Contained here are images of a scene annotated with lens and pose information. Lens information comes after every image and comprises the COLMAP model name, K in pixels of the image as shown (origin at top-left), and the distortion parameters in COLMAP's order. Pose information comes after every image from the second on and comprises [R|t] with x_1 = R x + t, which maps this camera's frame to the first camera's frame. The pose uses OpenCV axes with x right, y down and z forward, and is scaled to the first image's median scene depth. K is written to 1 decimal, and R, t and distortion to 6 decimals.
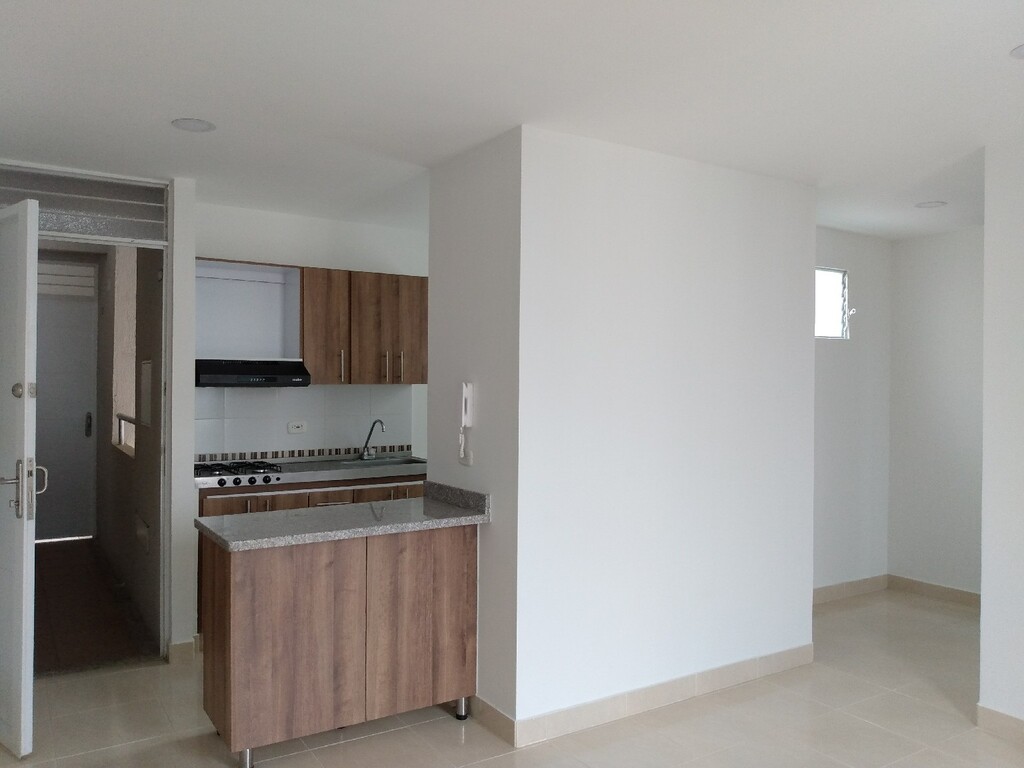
lens RADIAL K [[801.8, 0, 517.4], [0, 801.8, 381.7], [0, 0, 1]] dist [0.006415, -0.010928]
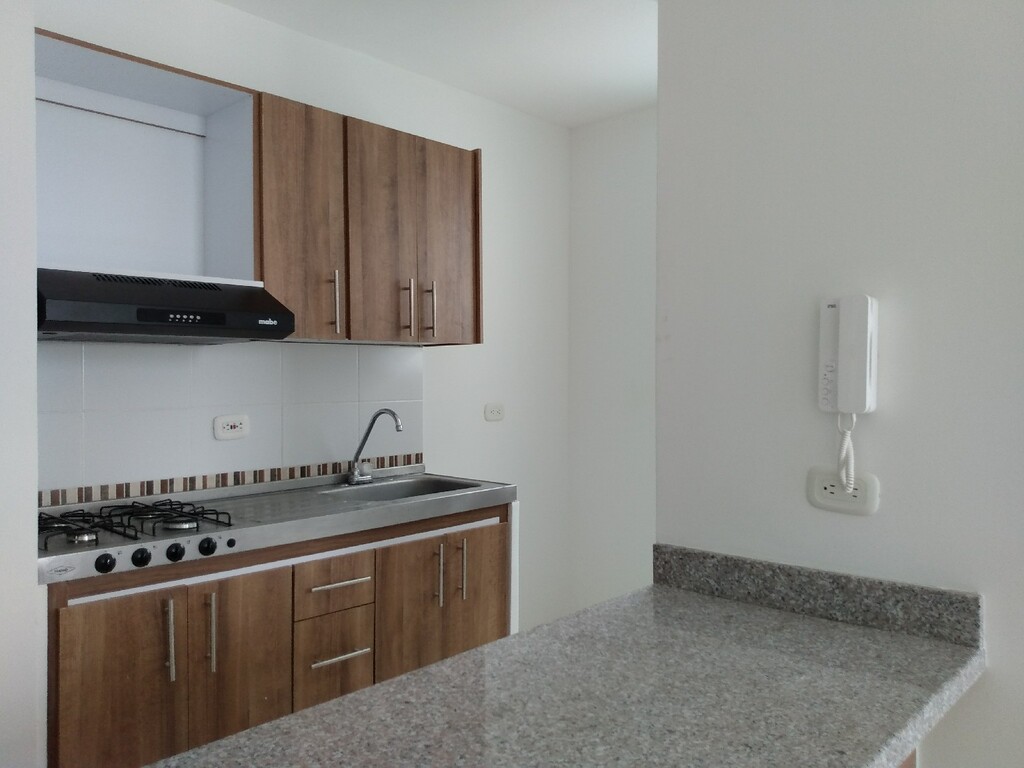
lens RADIAL K [[801.8, 0, 505.9], [0, 801.8, 384.4], [0, 0, 1]] dist [0.006415, -0.010928]
pose [[0.970985, -0.012036, 0.238836, -0.234639], [0.009027, 0.999866, 0.013688, 0.025461], [-0.238968, -0.011135, 0.970964, 0.484962]]
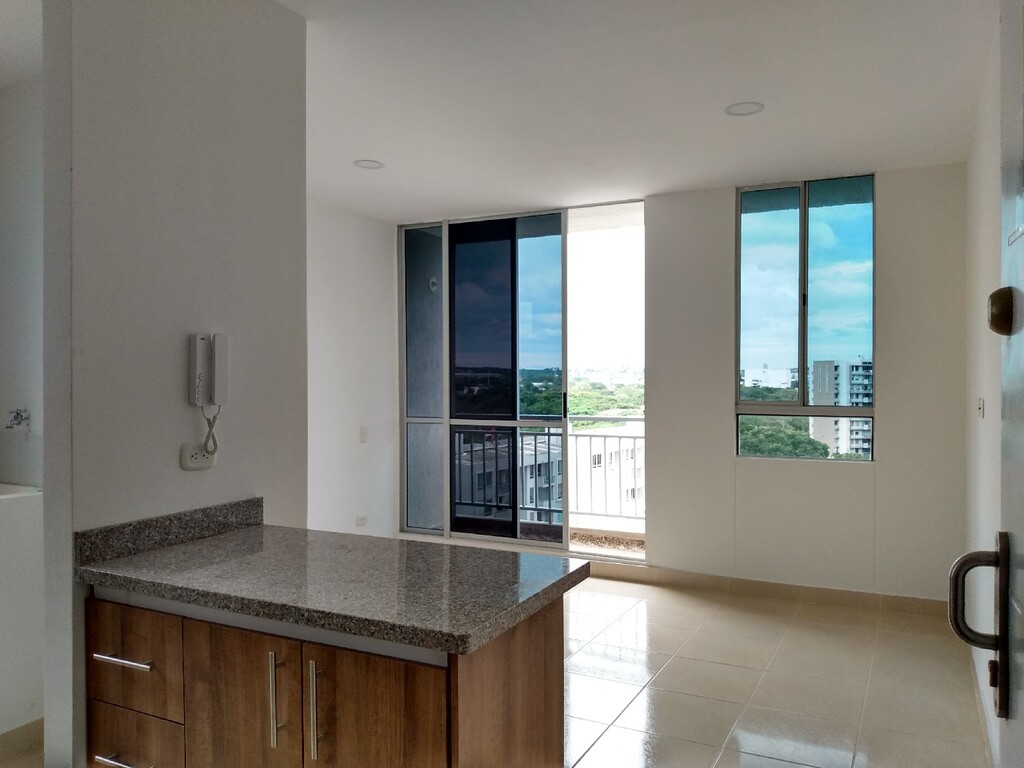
lens RADIAL K [[801.8, 0, 519.5], [0, 801.8, 380.6], [0, 0, 1]] dist [0.006415, -0.010928]
pose [[-0.501412, -0.008435, 0.865167, -0.541288], [0.005750, 0.999898, 0.013081, 0.021867], [-0.865189, 0.011534, -0.501312, 0.819827]]
